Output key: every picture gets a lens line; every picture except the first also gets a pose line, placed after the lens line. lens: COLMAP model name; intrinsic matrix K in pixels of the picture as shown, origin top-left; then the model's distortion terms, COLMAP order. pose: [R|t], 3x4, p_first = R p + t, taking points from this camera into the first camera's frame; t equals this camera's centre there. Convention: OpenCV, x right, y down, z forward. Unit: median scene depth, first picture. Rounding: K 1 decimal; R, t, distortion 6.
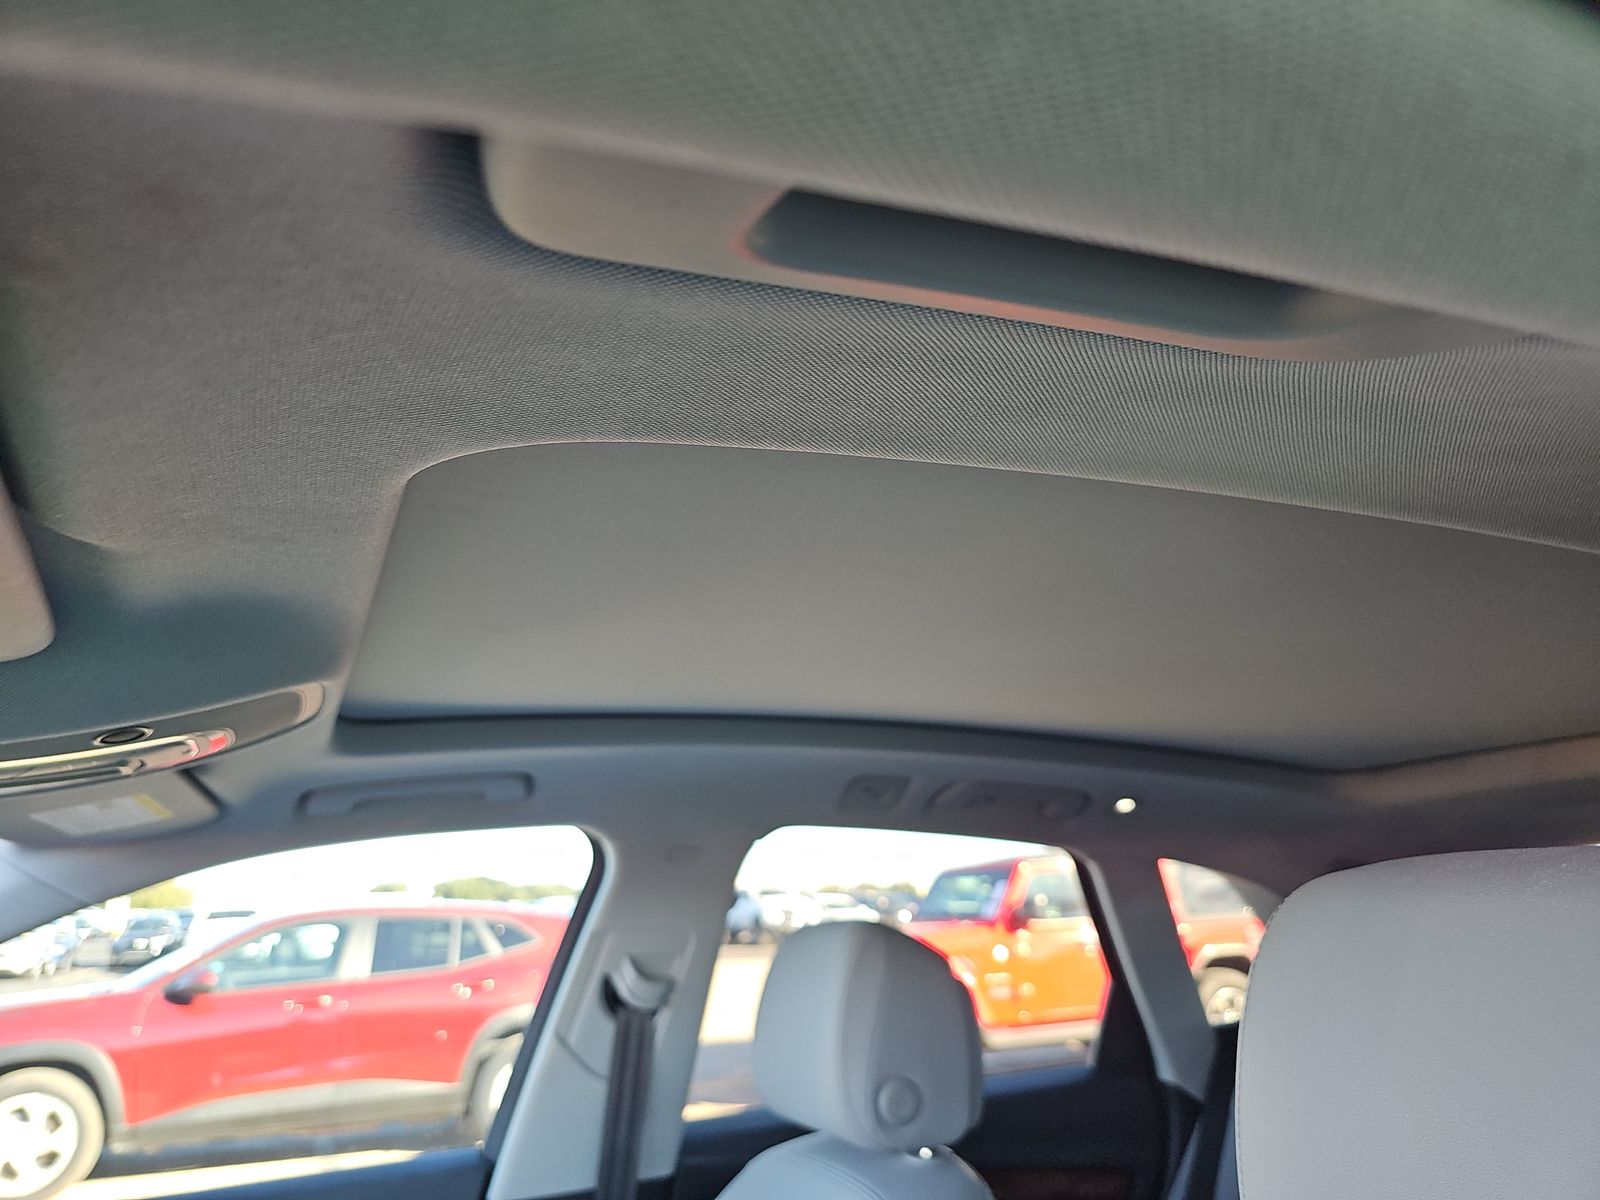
lens RADIAL K [[1076.5, 0, 783.8], [0, 1076.5, 622.8], [0, 0, 1]] dist [0.040675, -0.042679]
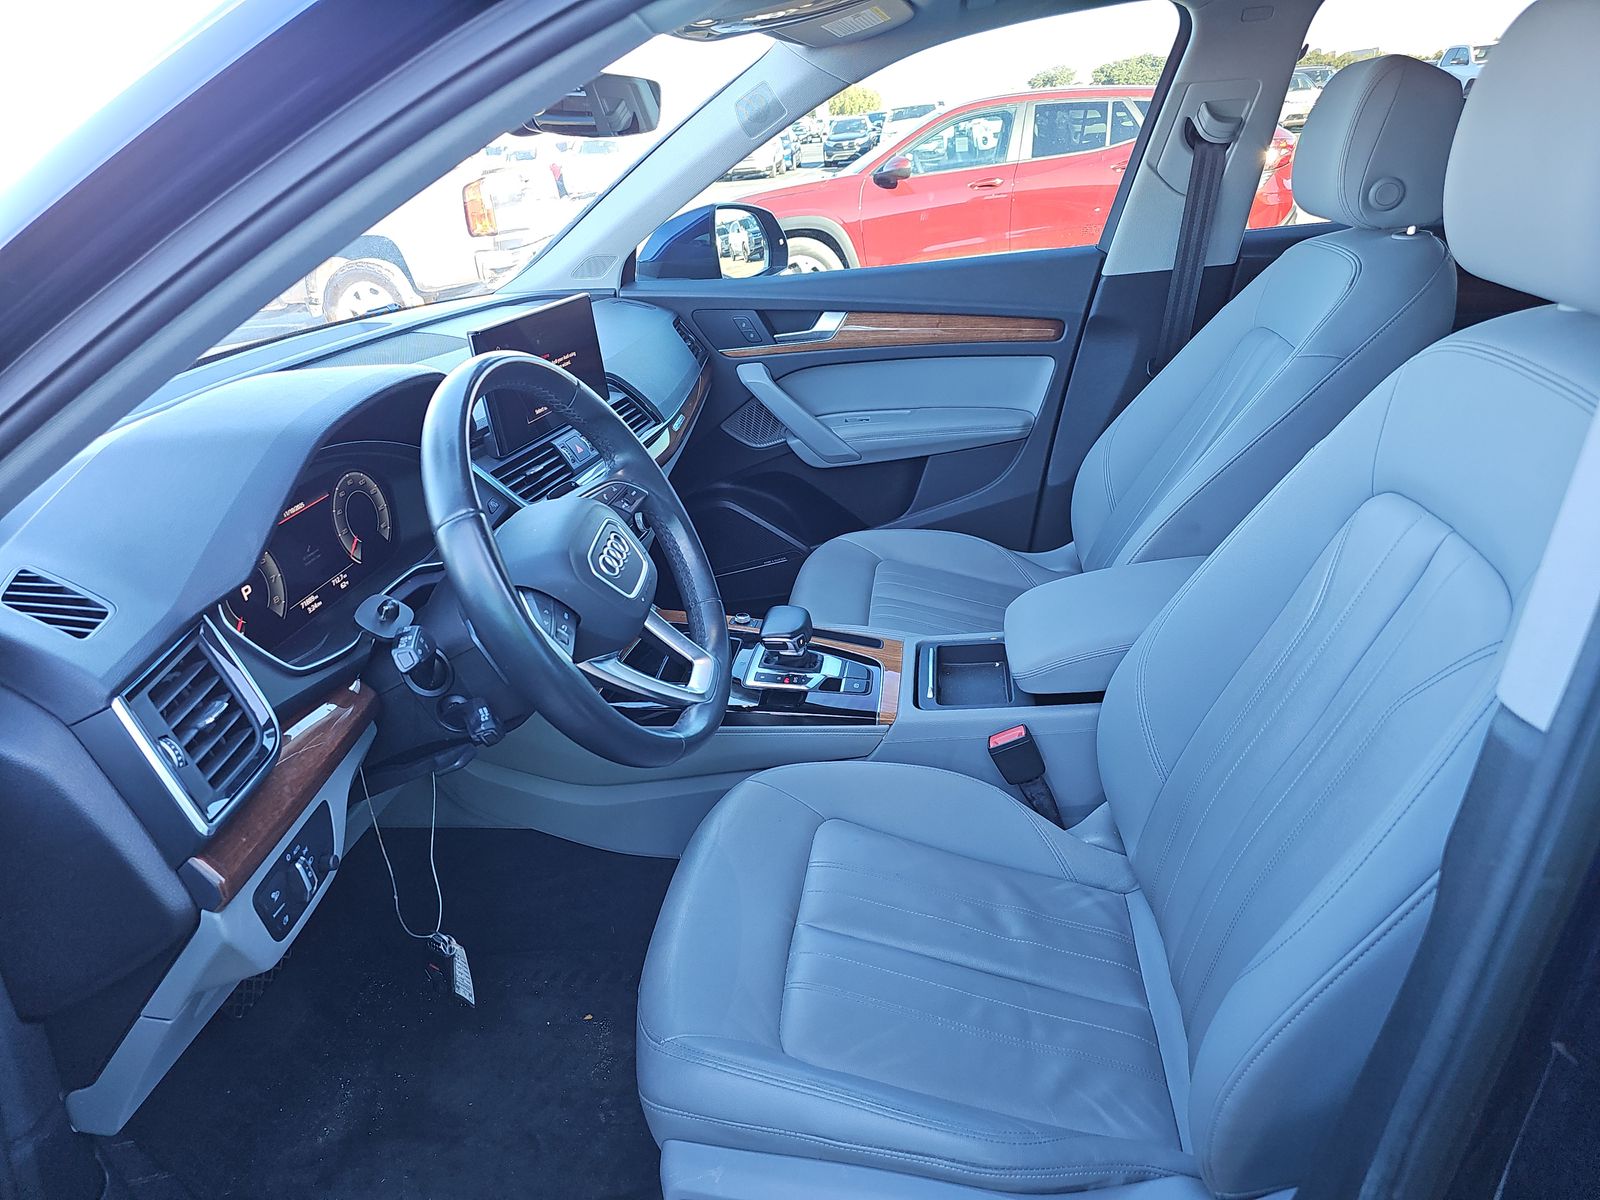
lens RADIAL K [[1067.7, 0, 763.9], [0, 1067.7, 616.7], [0, 0, 1]] dist [0.043052, -0.041727]
pose [[0.836985, 0.186076, -0.514618, 0.058878], [0.191774, 0.781034, 0.594314, -0.026910], [0.512522, -0.596122, 0.618029, -0.140207]]
